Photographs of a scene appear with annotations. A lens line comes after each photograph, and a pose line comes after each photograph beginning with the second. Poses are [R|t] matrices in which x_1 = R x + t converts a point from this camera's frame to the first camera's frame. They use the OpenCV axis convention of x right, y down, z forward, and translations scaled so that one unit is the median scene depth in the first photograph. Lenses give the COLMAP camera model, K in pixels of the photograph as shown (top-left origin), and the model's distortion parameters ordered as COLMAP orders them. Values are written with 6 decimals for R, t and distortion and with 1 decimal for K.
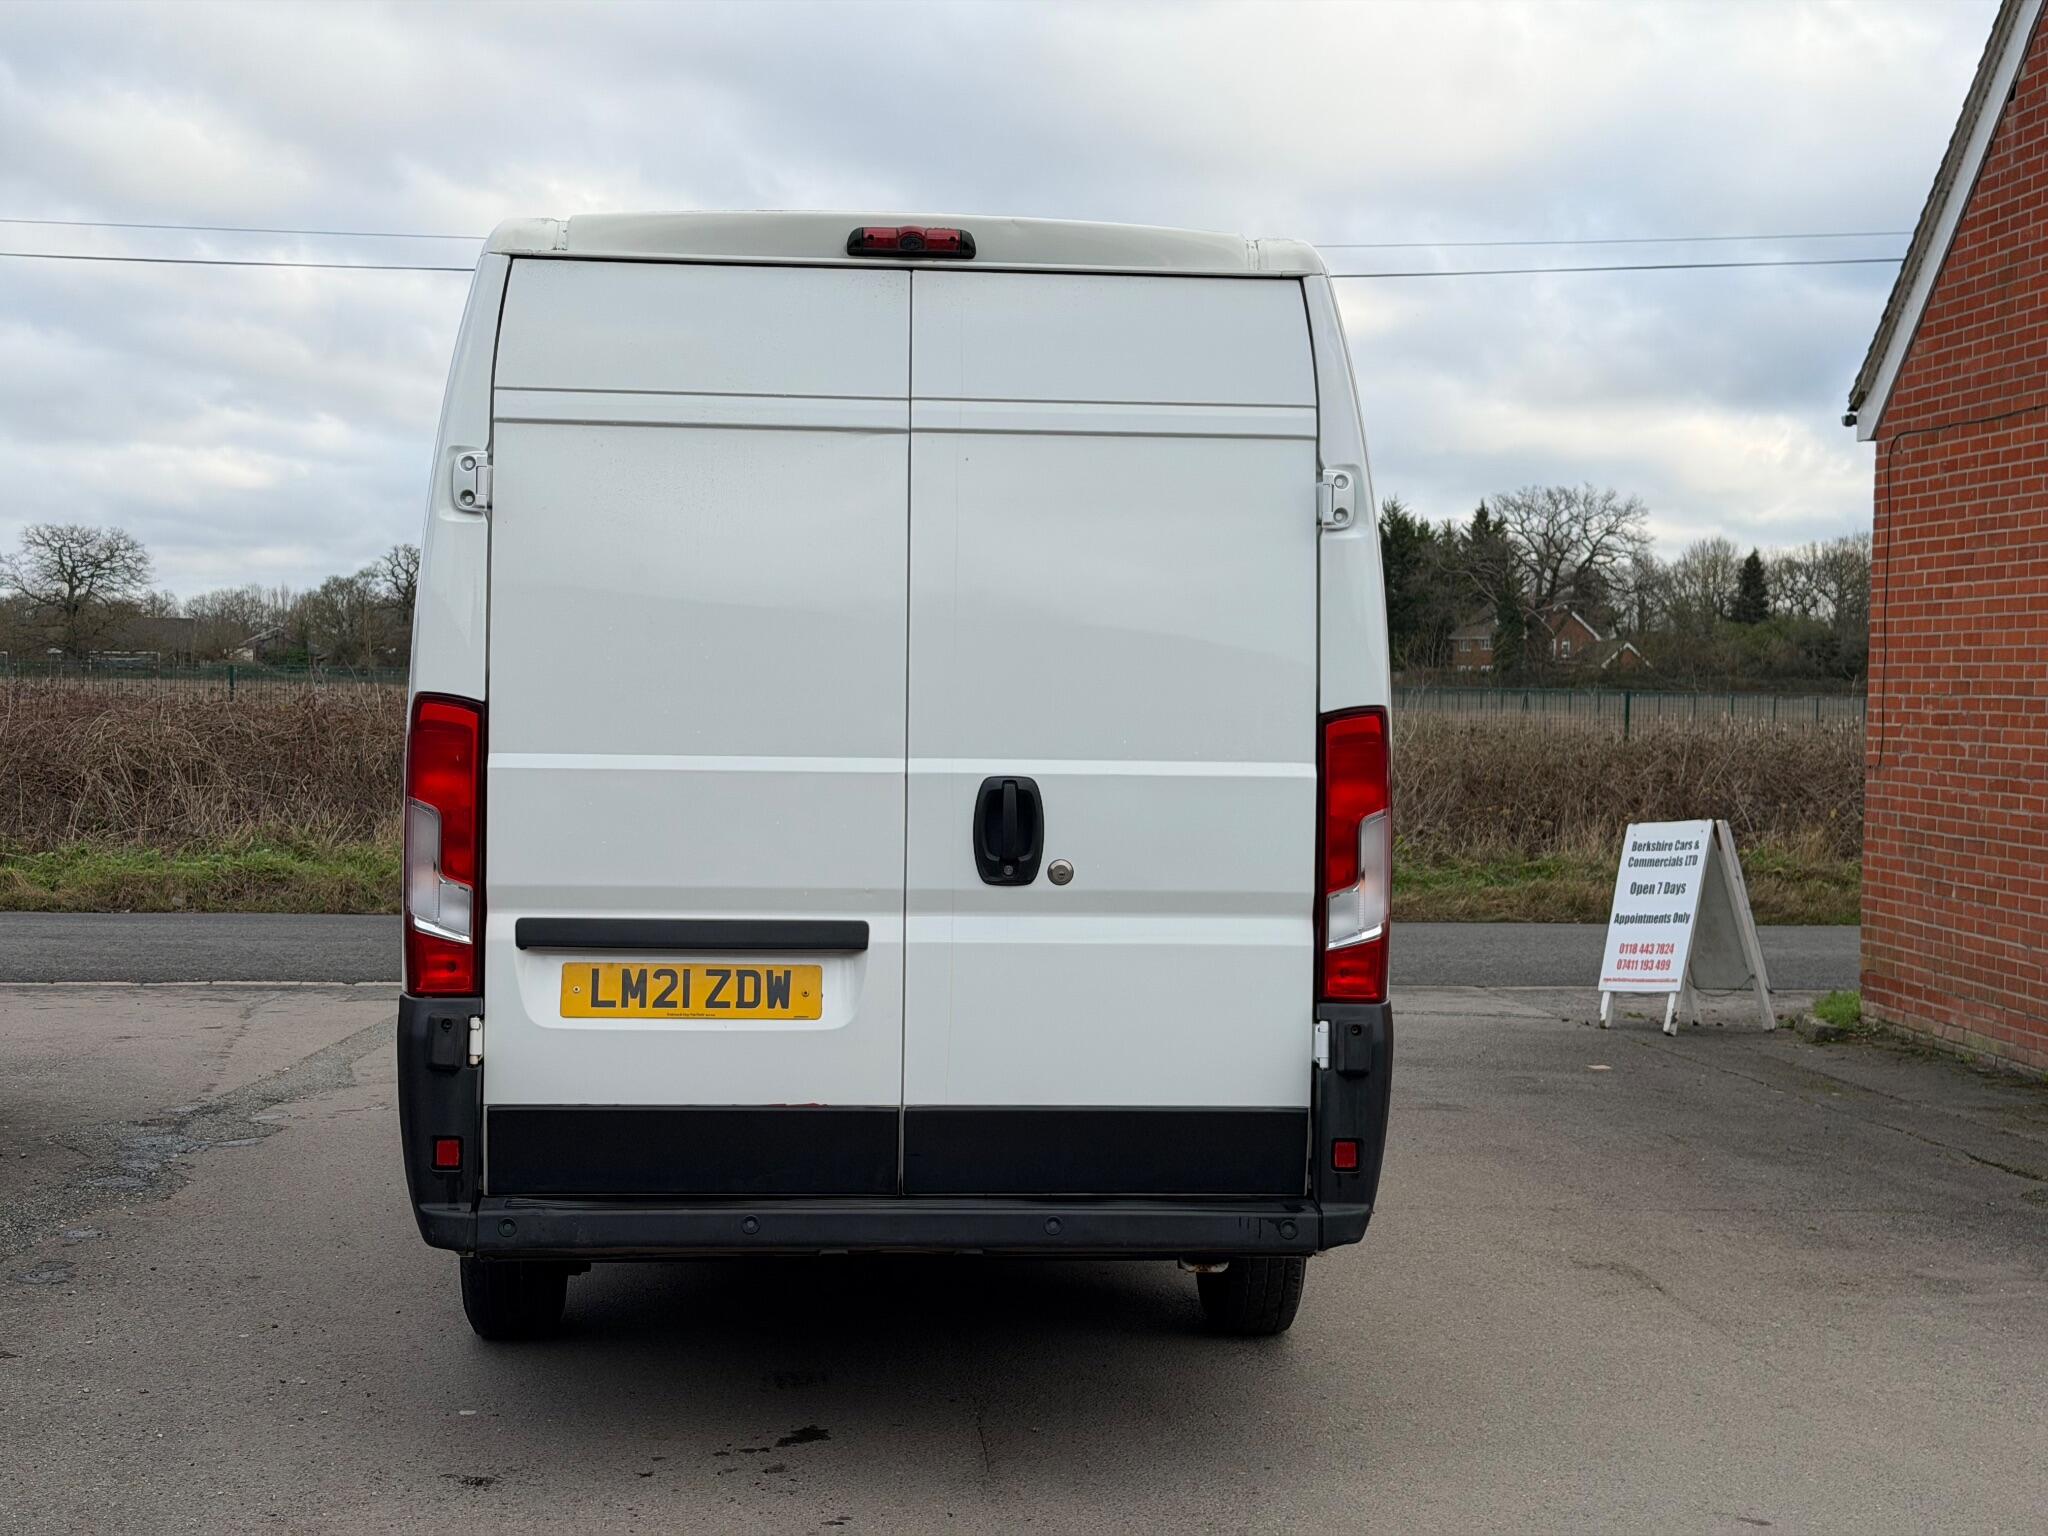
lens RADIAL K [[2892.7, 0, 1020.3], [0, 2892.7, 733.4], [0, 0, 1]] dist [0.120058, -0.032009]
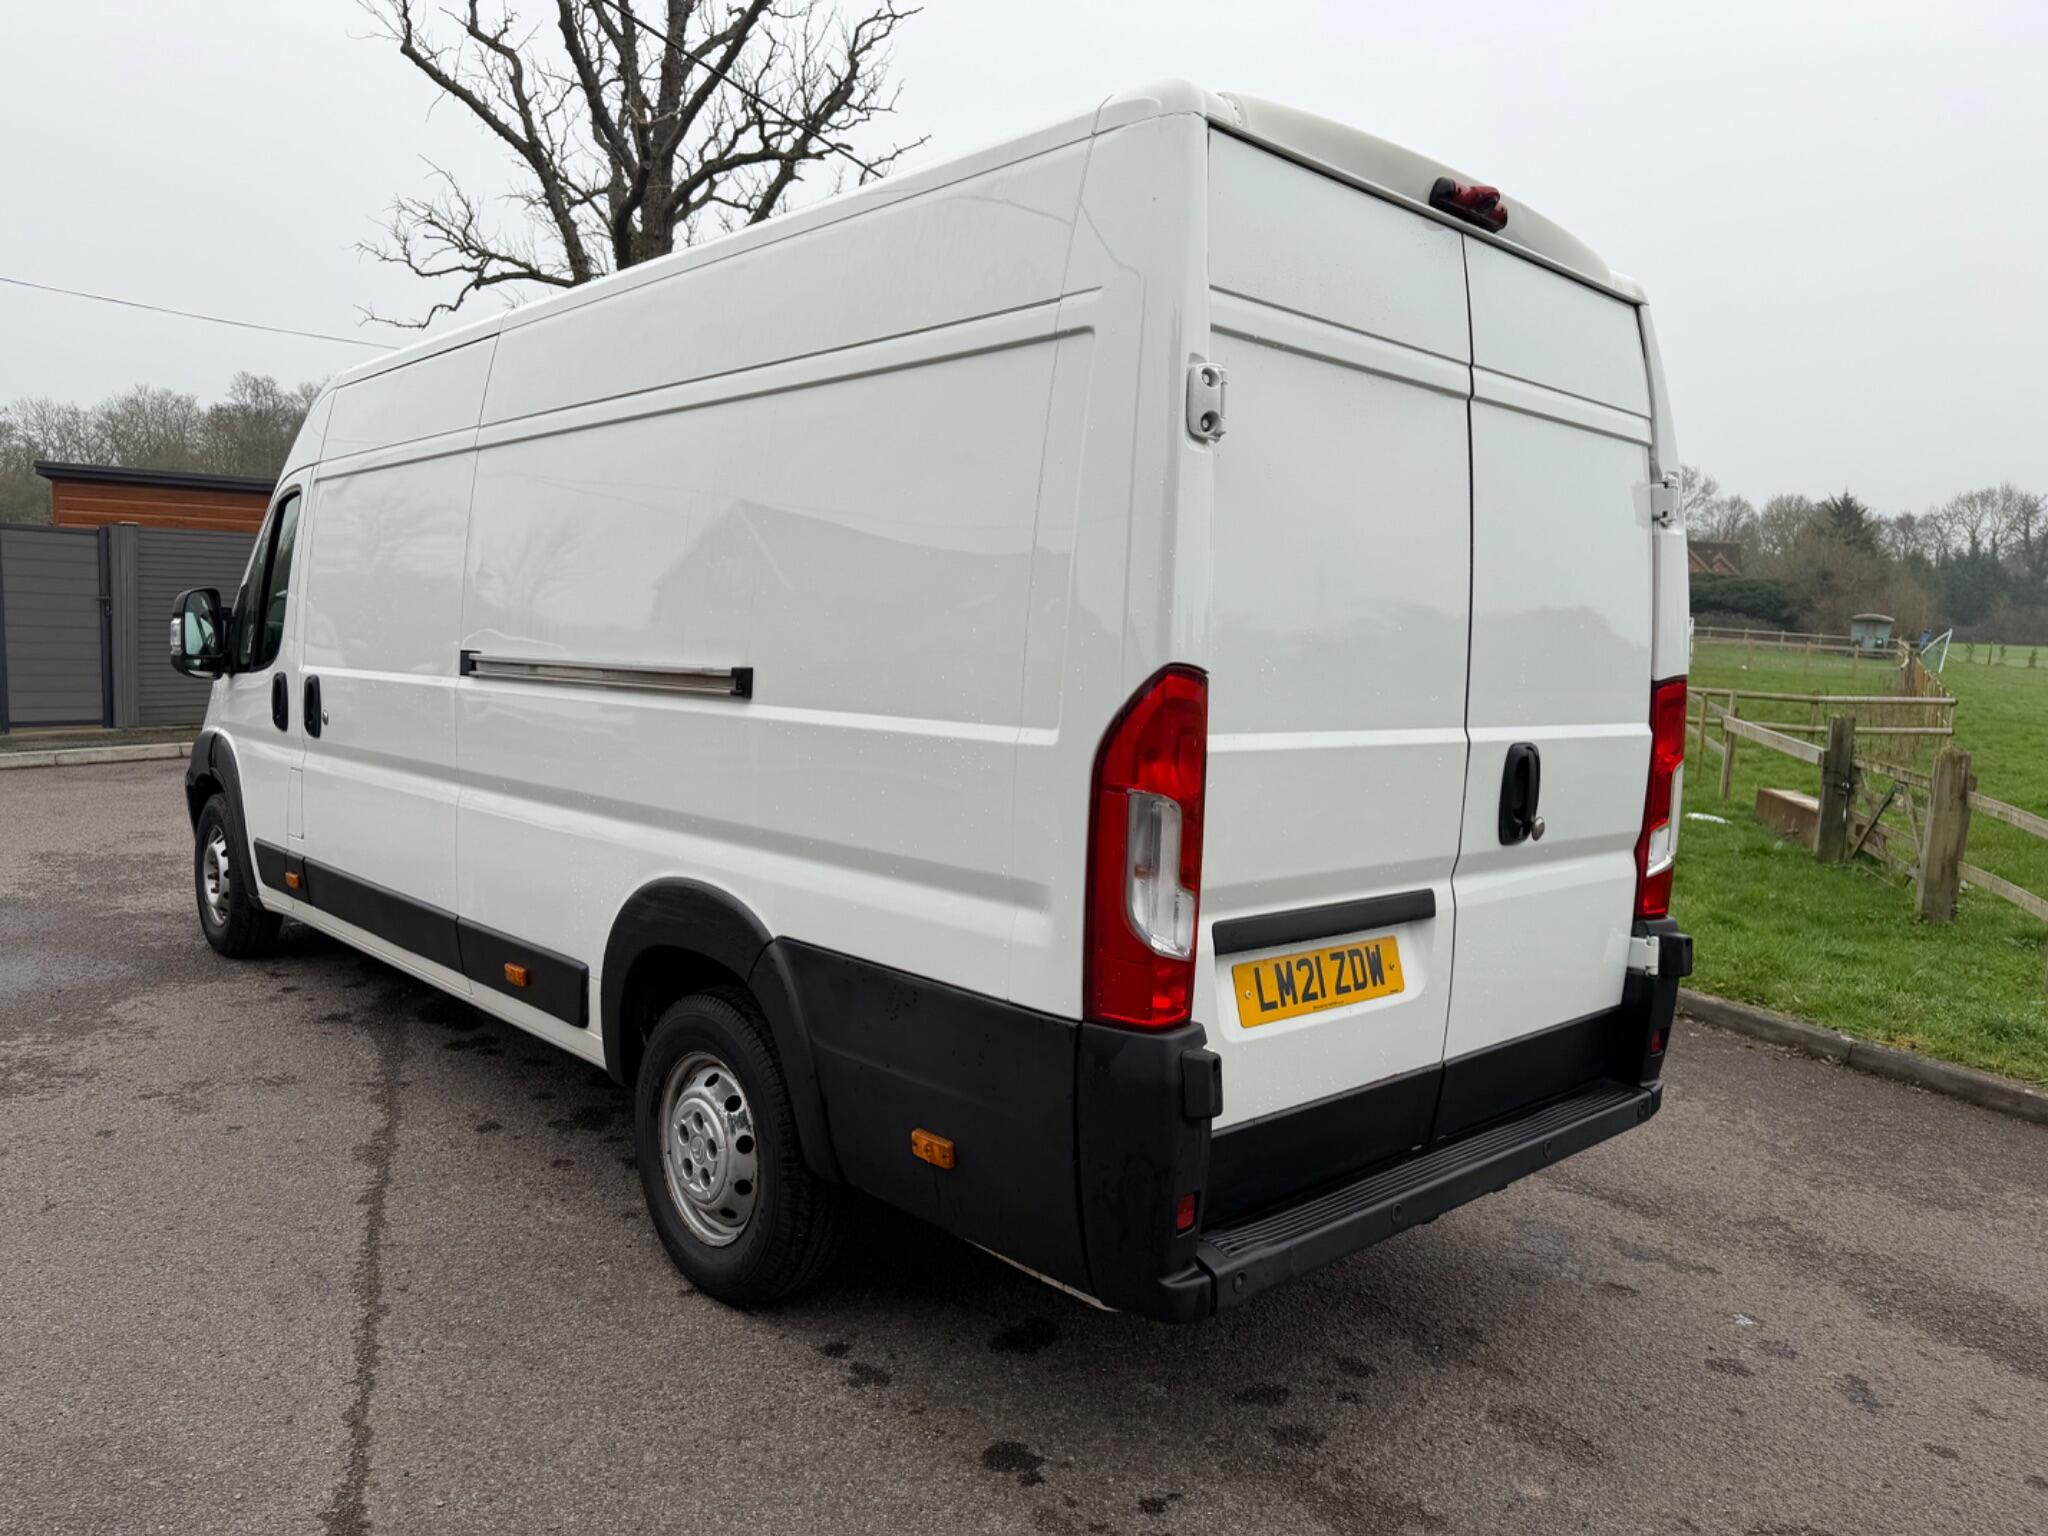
lens RADIAL K [[1472.0, 0, 1024.0], [0, 1472.0, 768.0], [0, 0, 1]] dist [0.014538, -0.018466]
pose [[0.775630, -0.035495, 0.630189, -0.482116], [-0.035323, 0.994412, 0.099485, -0.022894], [-0.630199, -0.099423, 0.770042, 0.693953]]
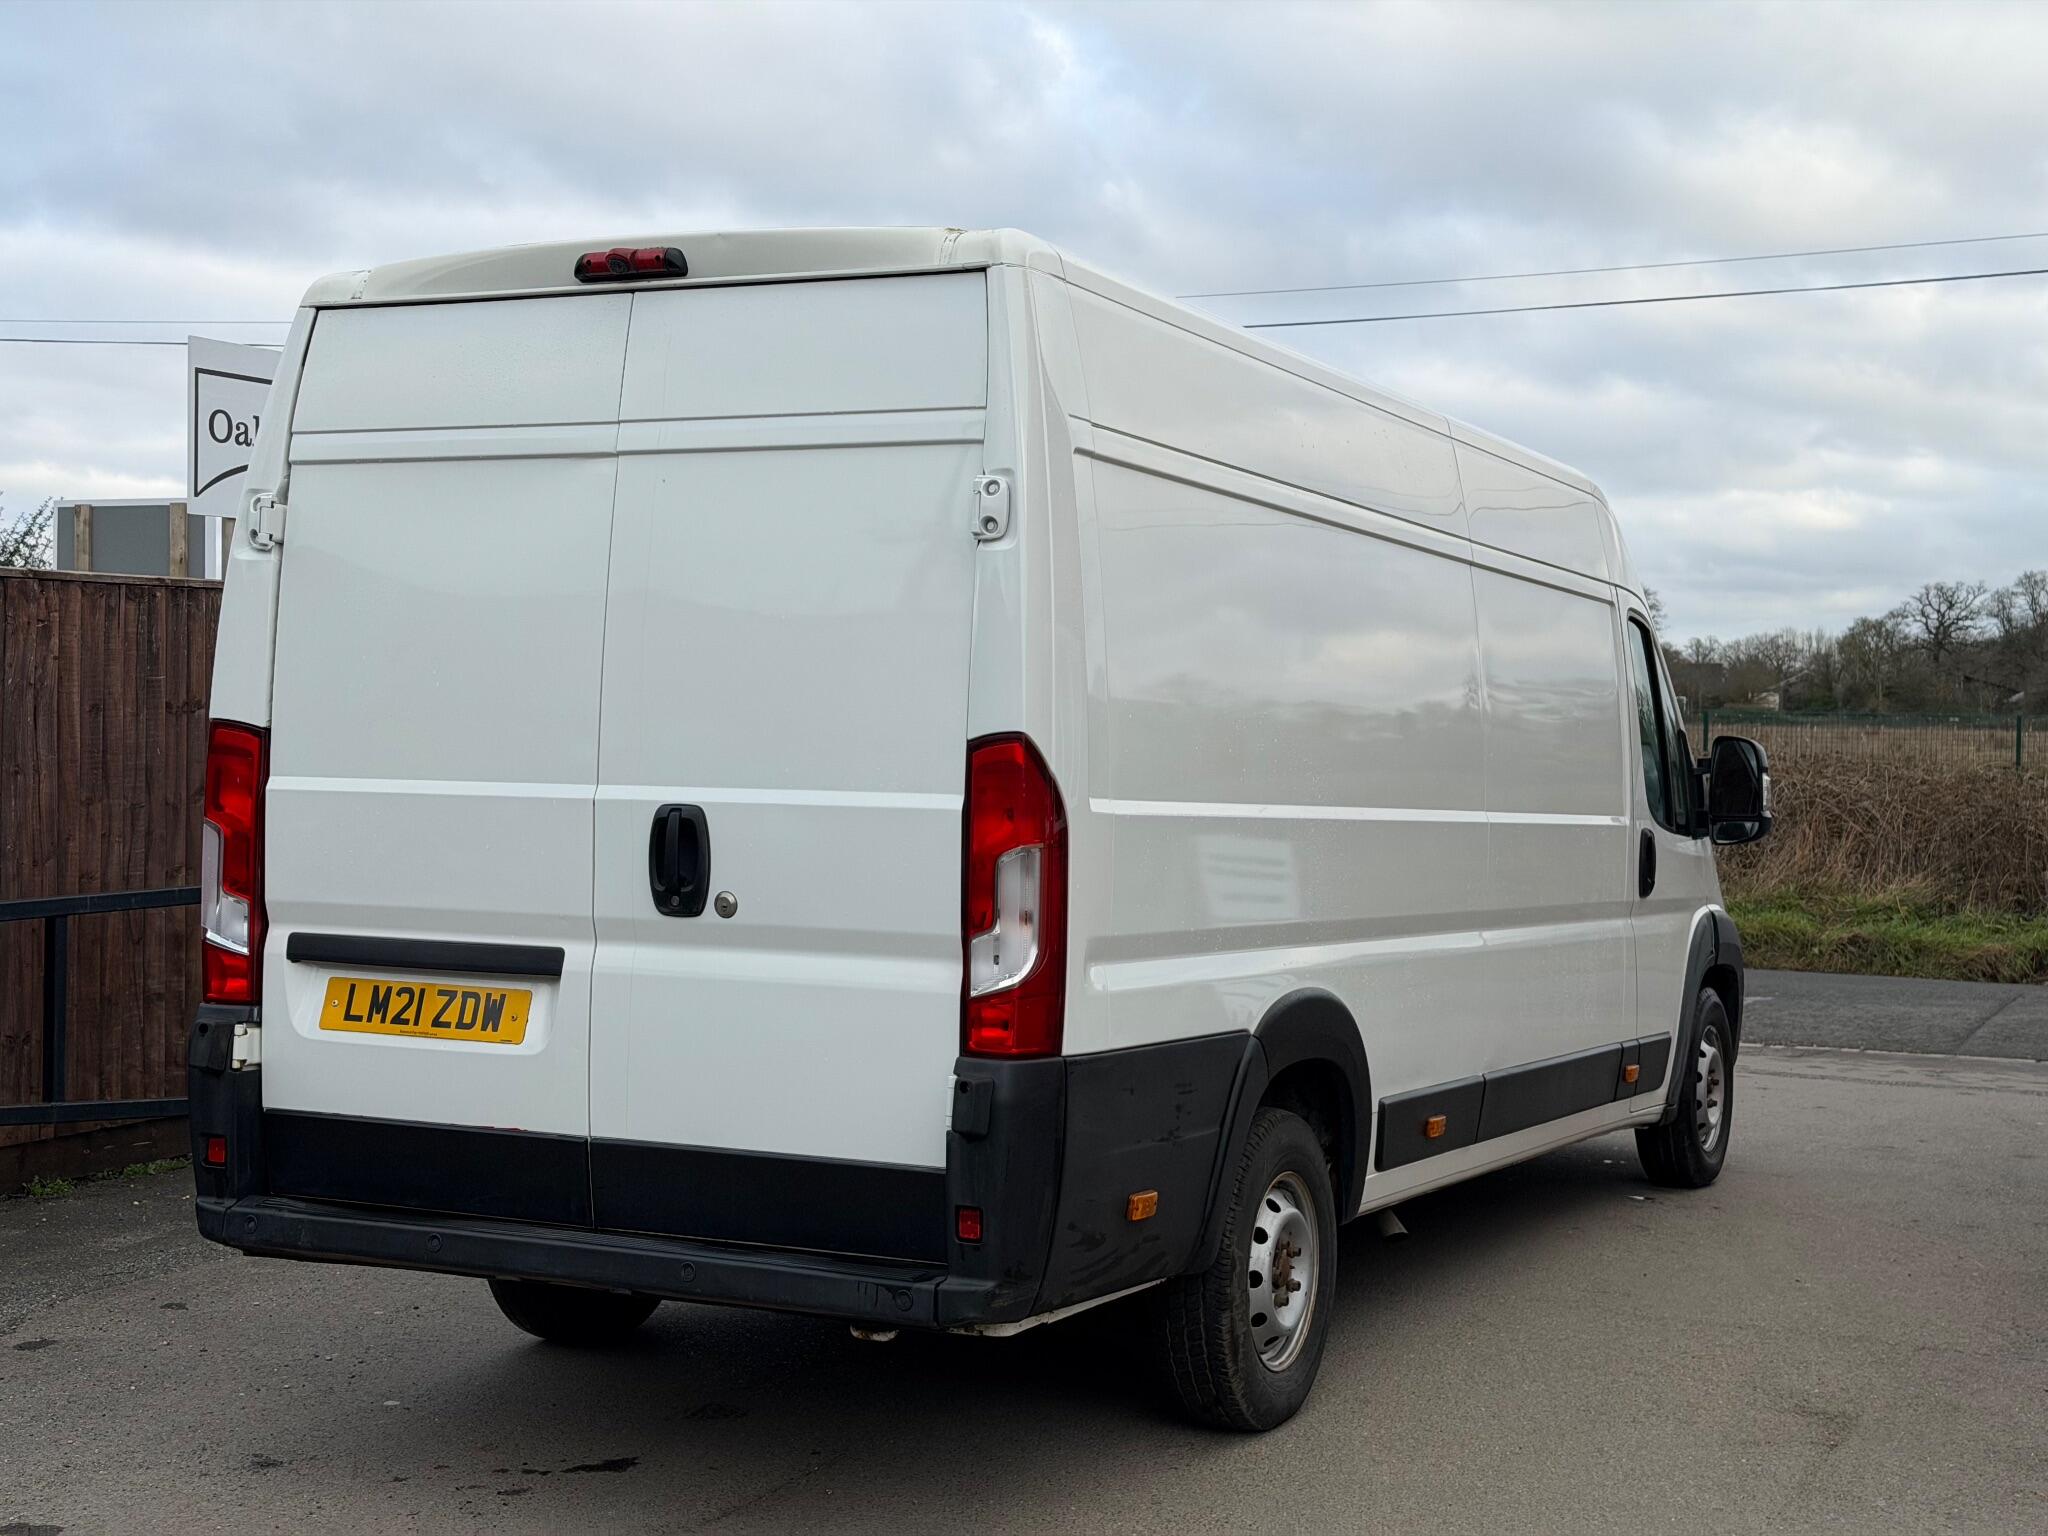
lens RADIAL K [[2915.6, 0, 998.0], [0, 2915.6, 717.1], [0, 0, 1]] dist [0.136882, -0.013809]
pose [[0.854921, -0.002454, -0.518752, 0.593145], [-0.008596, 0.999785, -0.018896, 0.003225], [0.518687, 0.020614, 0.854716, 0.214201]]
